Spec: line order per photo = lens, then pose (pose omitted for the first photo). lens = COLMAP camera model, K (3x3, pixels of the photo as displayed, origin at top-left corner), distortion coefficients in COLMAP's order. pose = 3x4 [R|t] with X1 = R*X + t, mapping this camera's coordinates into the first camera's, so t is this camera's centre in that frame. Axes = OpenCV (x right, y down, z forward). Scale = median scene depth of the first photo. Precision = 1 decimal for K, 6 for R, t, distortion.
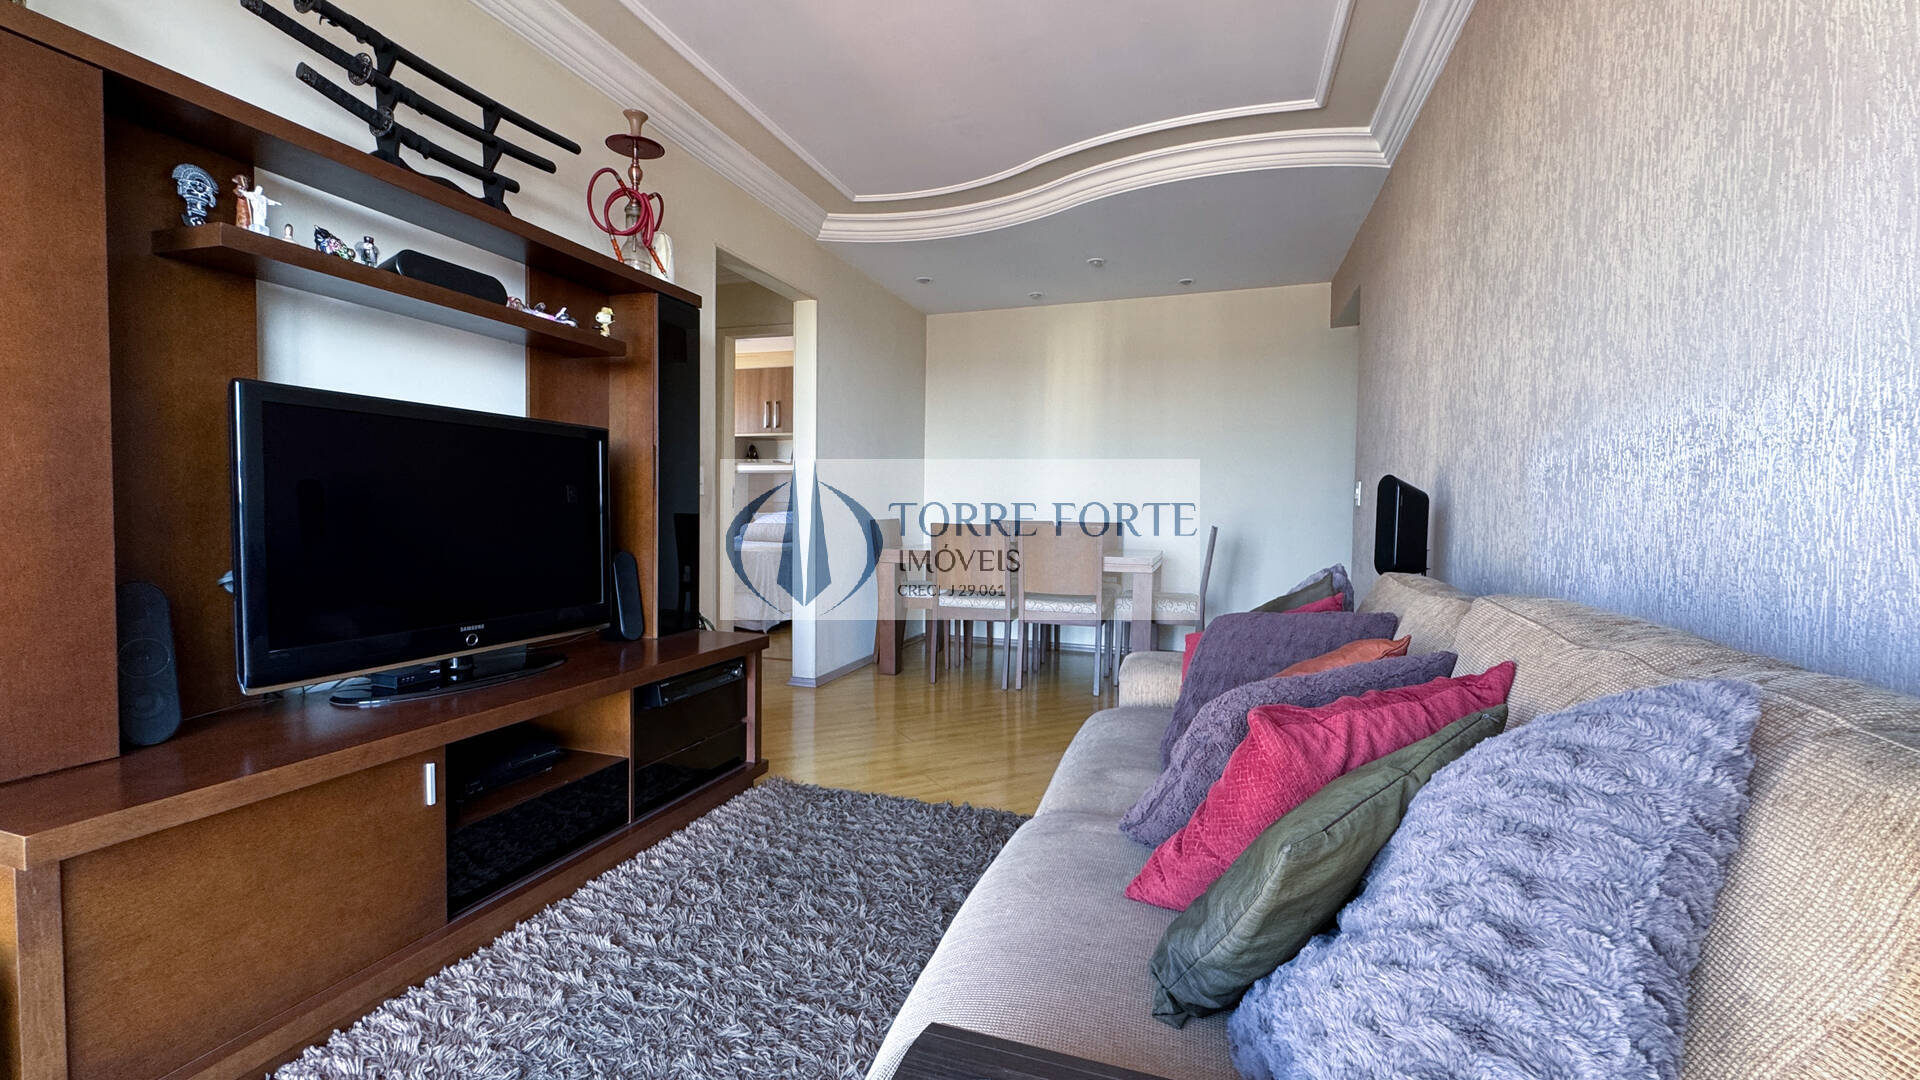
lens RADIAL K [[773.3, 0, 959.4], [0, 773.3, 539.1], [0, 0, 1]] dist [-0.002528, -0.000169]
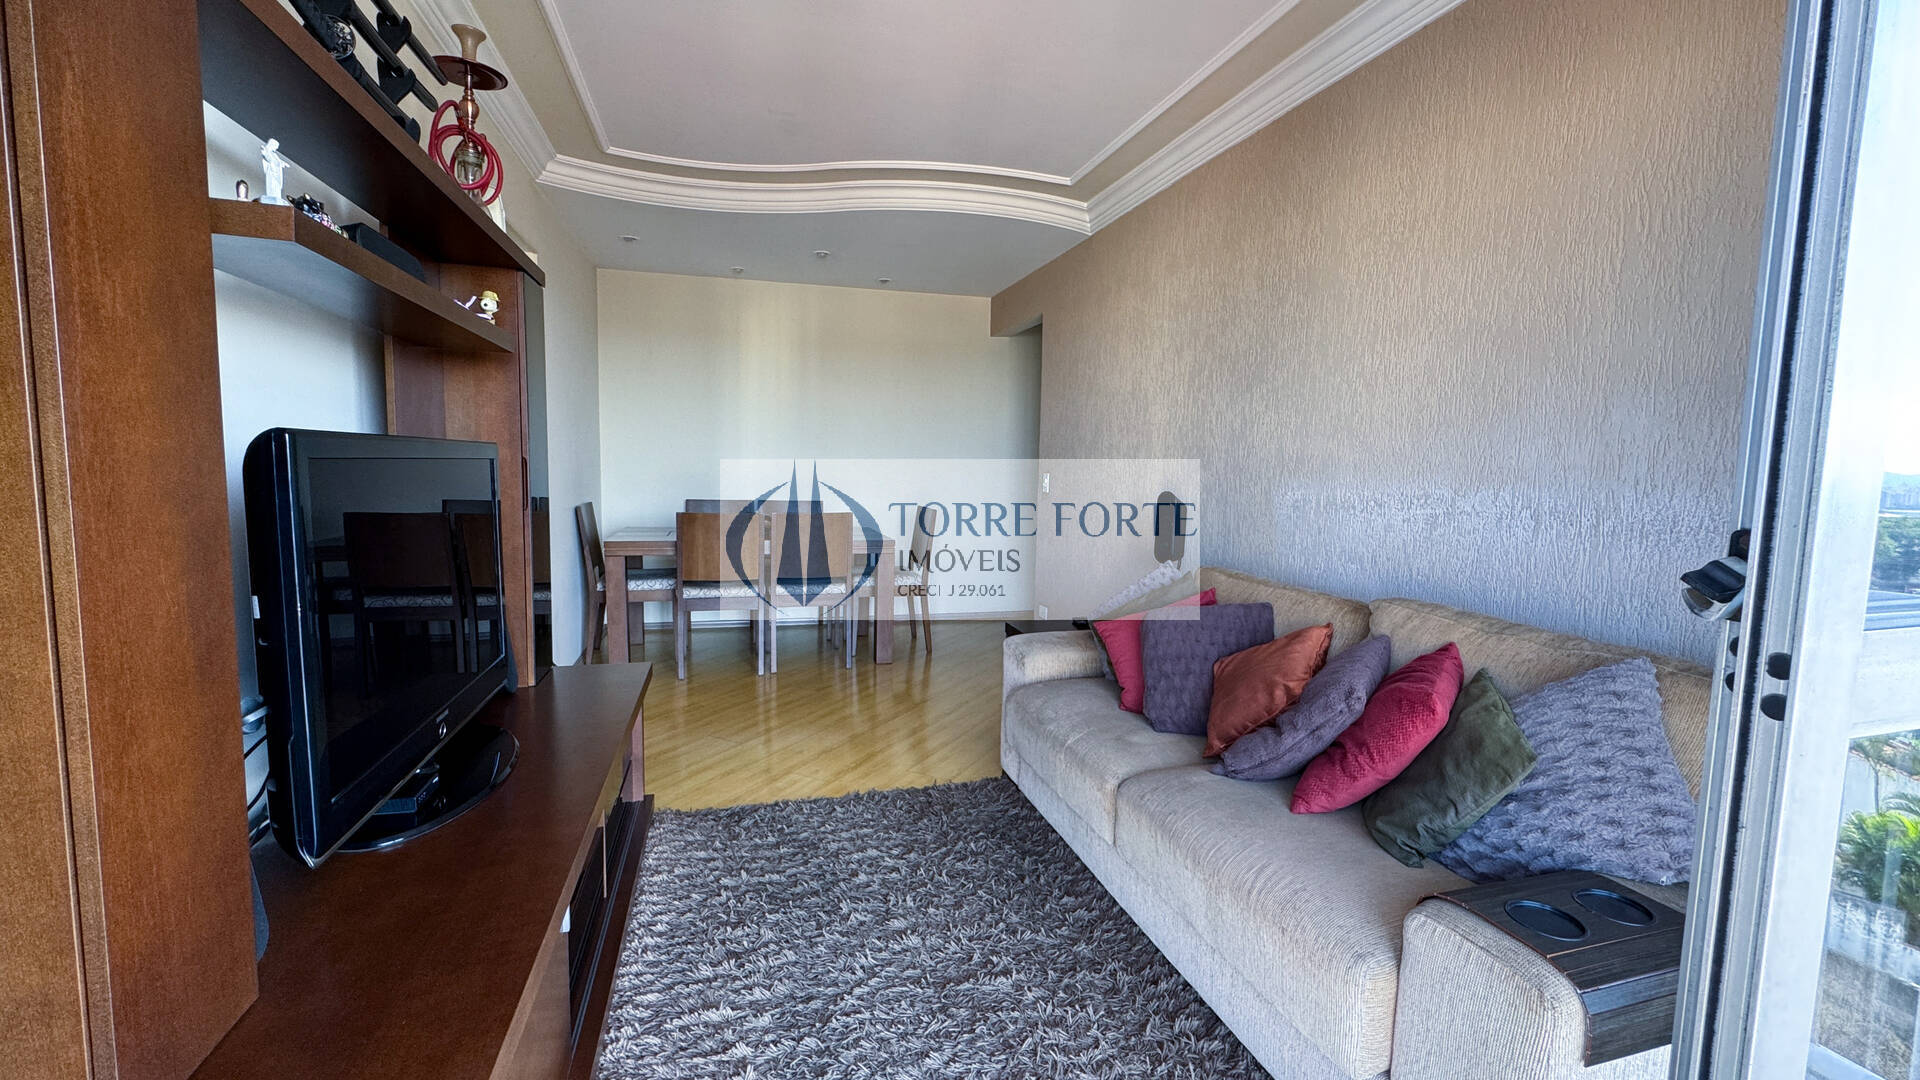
lens RADIAL K [[774.4, 0, 961.0], [0, 774.4, 538.2], [0, 0, 1]] dist [-0.002421, -0.000212]
pose [[0.820143, -0.049360, 0.570026, -0.489982], [0.010550, 0.997407, 0.071190, -0.089224], [-0.572062, -0.052372, 0.818537, 0.047103]]
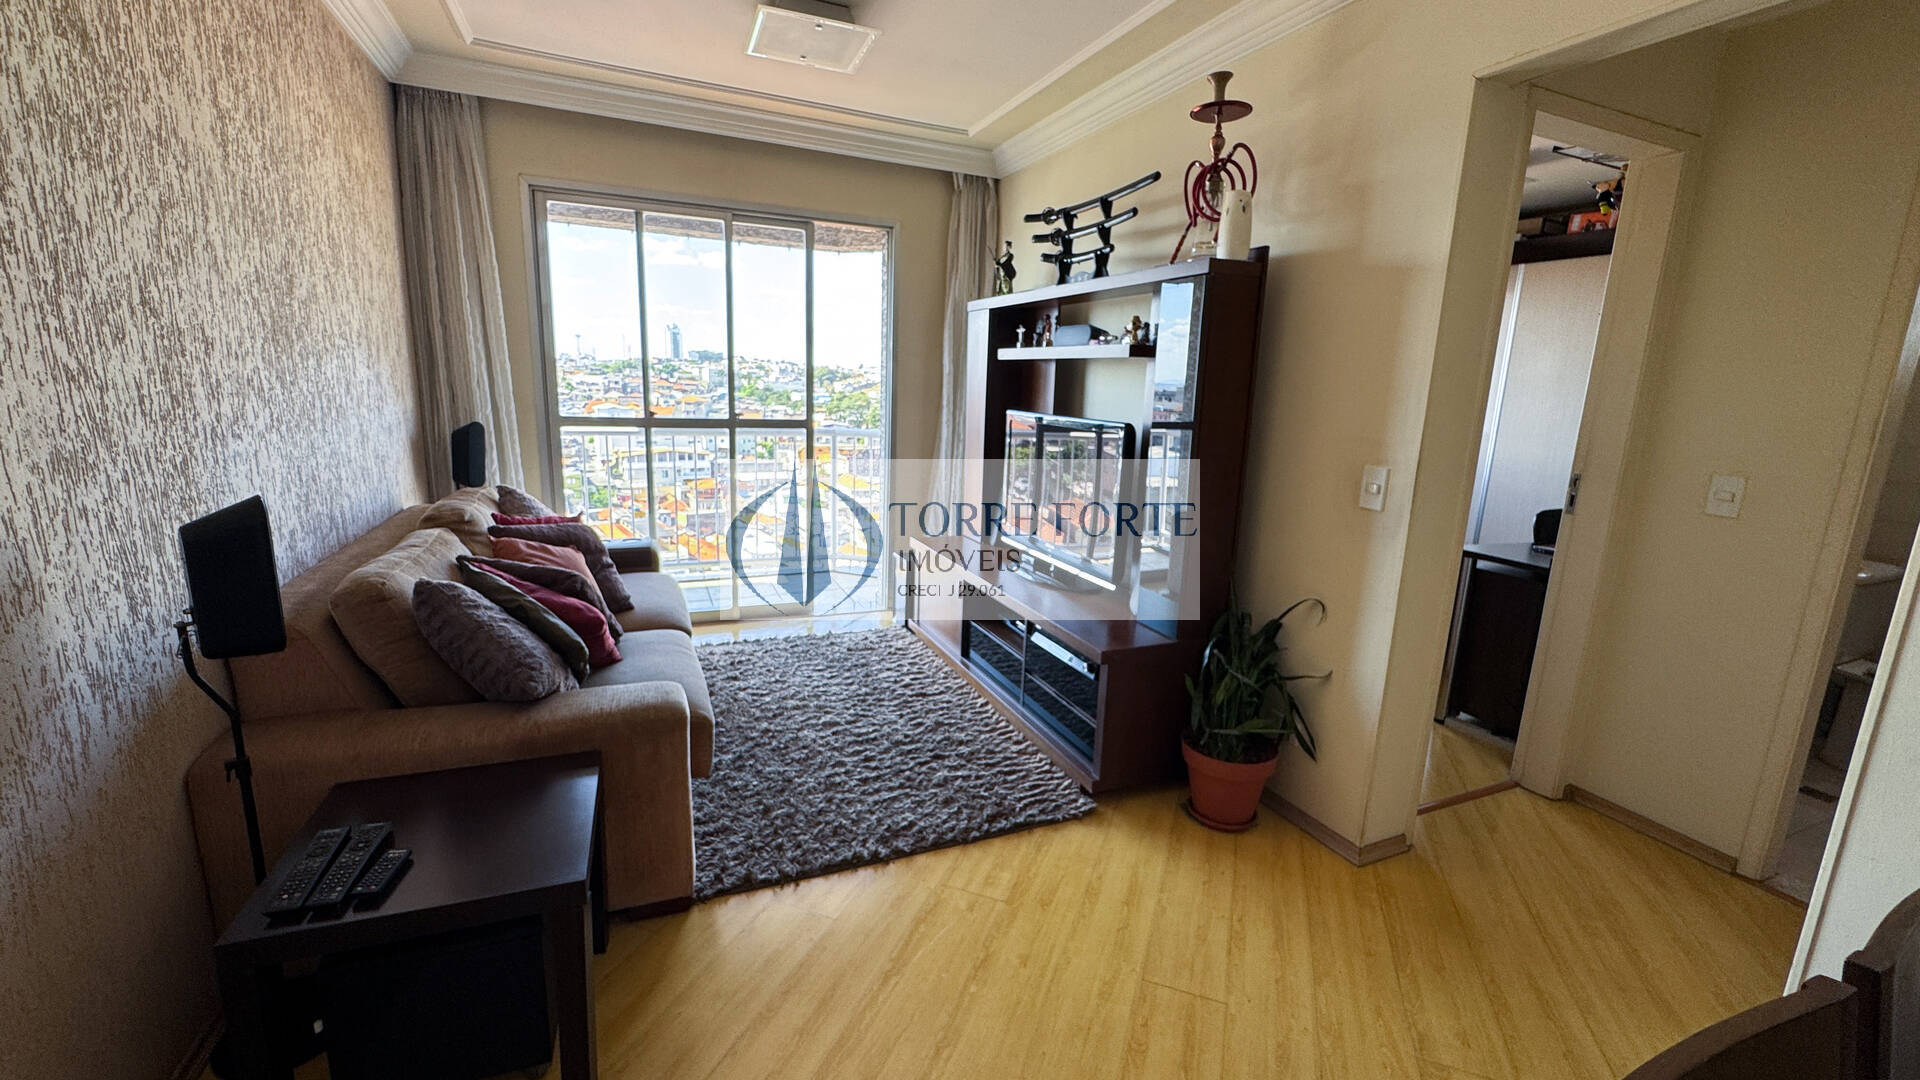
lens RADIAL K [[773.3, 0, 959.4], [0, 773.3, 539.1], [0, 0, 1]] dist [-0.002528, -0.000169]
pose [[-0.747246, 0.094417, -0.657806, 0.476642], [-0.070124, 0.973126, 0.219335, -0.197304], [0.660837, 0.210026, -0.720544, 1.595233]]
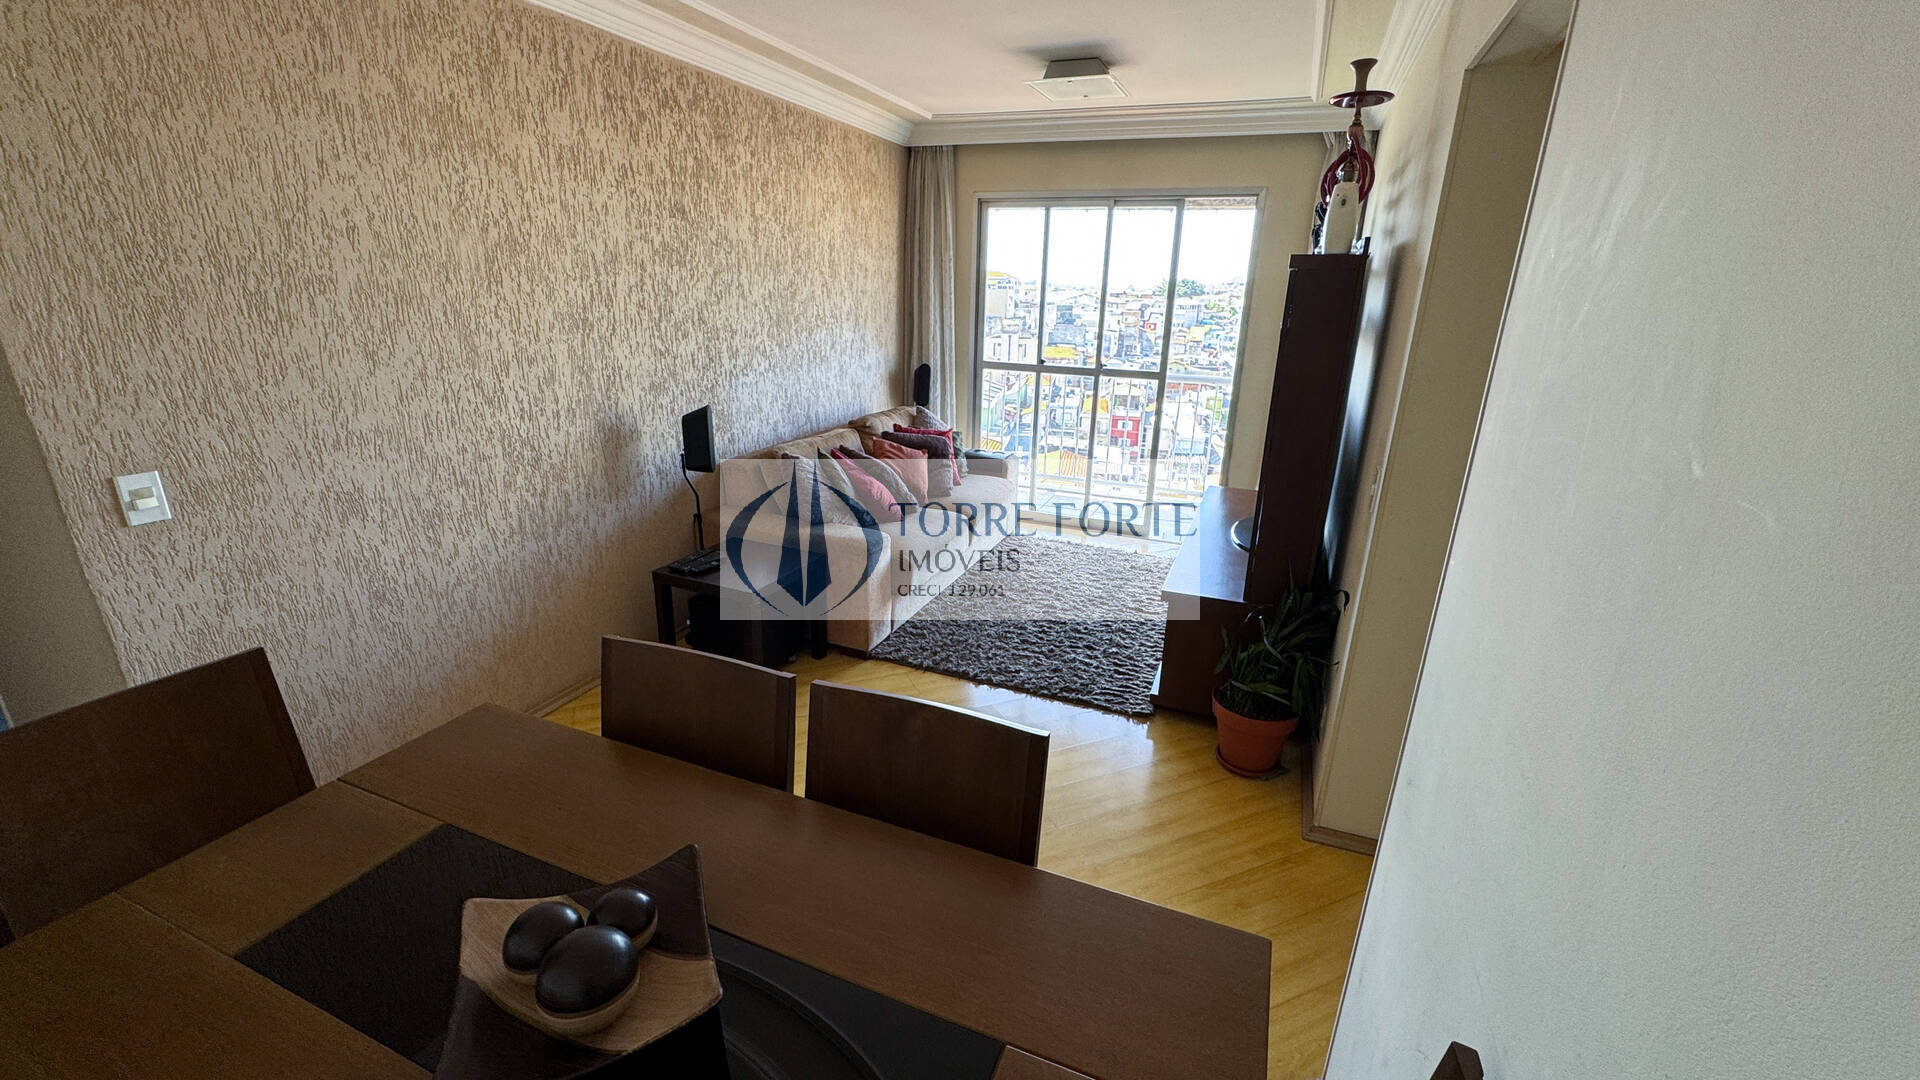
lens RADIAL K [[769.8, 0, 959.1], [0, 769.8, 540.1], [0, 0, 1]] dist [-0.000811, -0.000197]
pose [[-0.996866, -0.056932, 0.054921, -0.019100], [-0.033965, 0.935072, 0.352826, -0.330632], [-0.071442, 0.349855, -0.934076, 2.121057]]
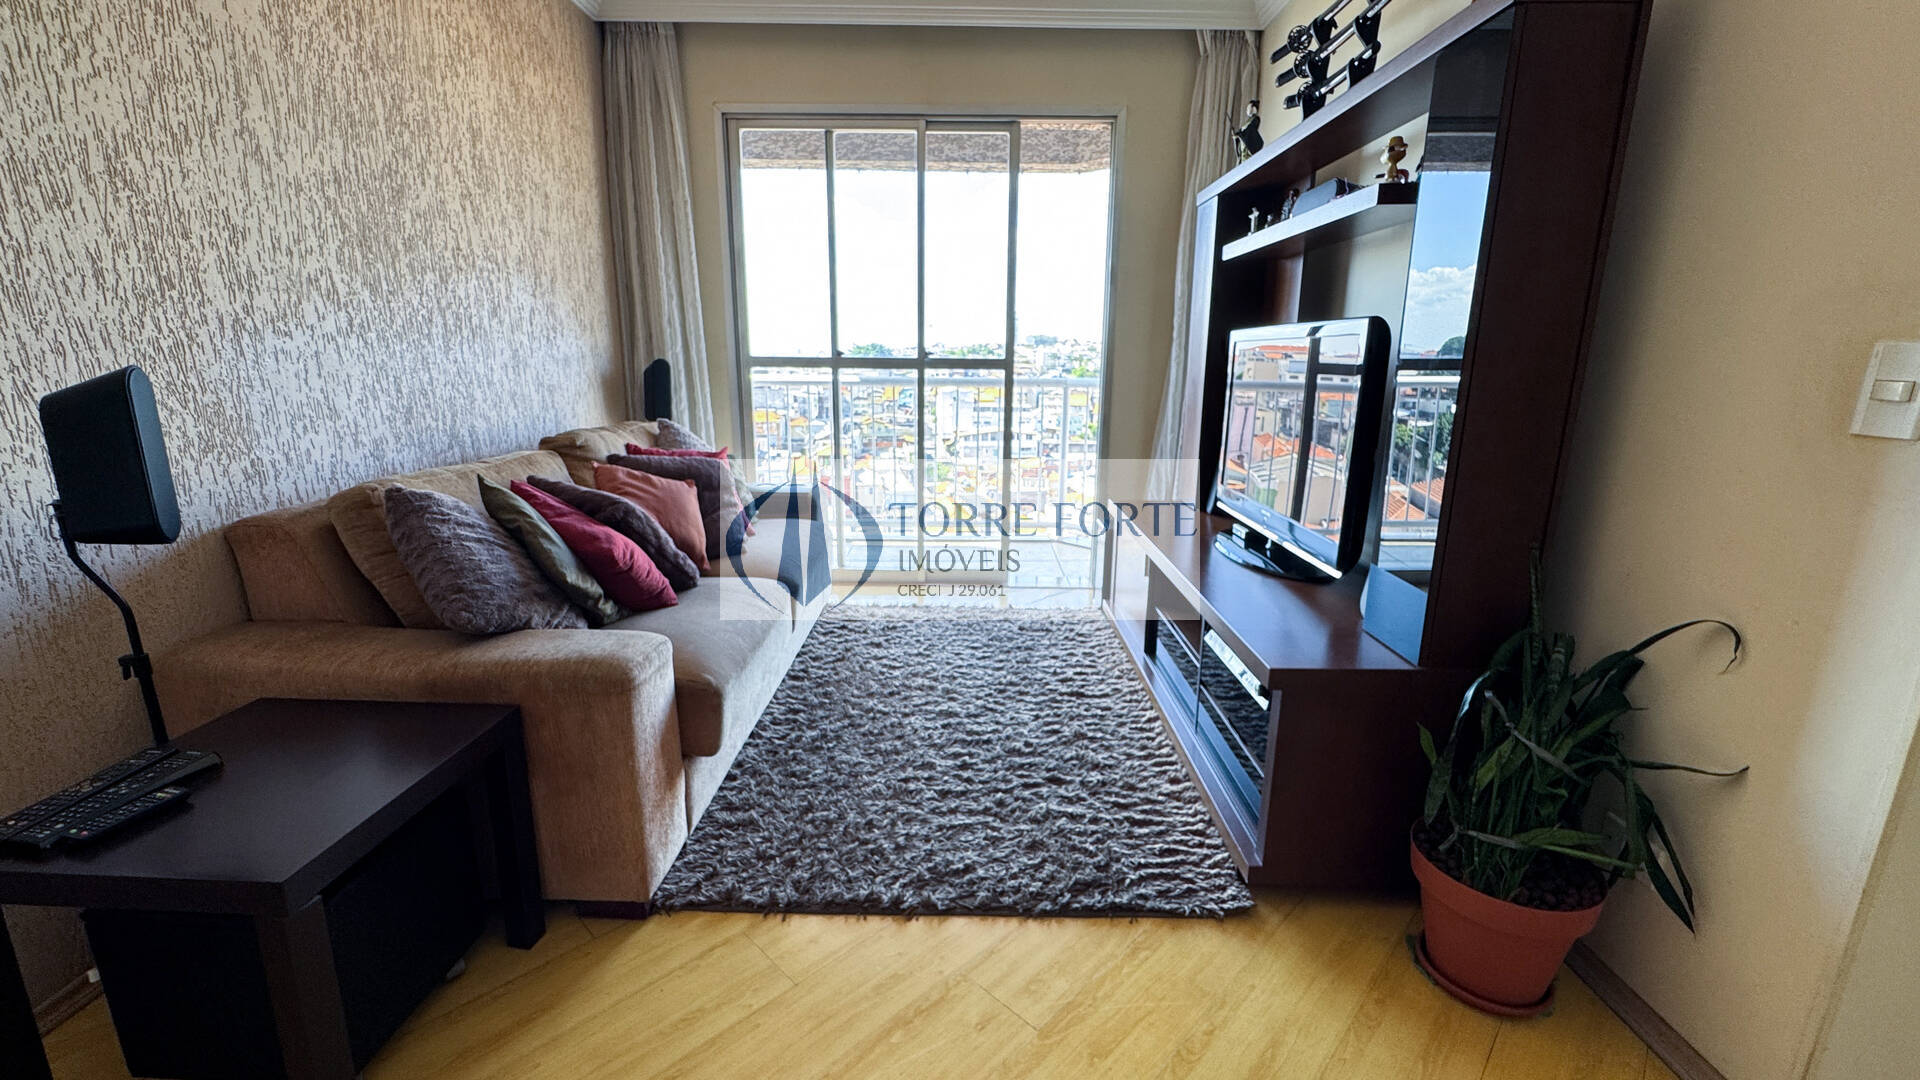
lens RADIAL K [[773.3, 0, 959.4], [0, 773.3, 539.1], [0, 0, 1]] dist [-0.002528, -0.000169]
pose [[-0.951658, 0.050408, -0.302994, 0.139329], [-0.032583, 0.964309, 0.262768, -0.111875], [0.305425, 0.259937, -0.916050, 1.502100]]
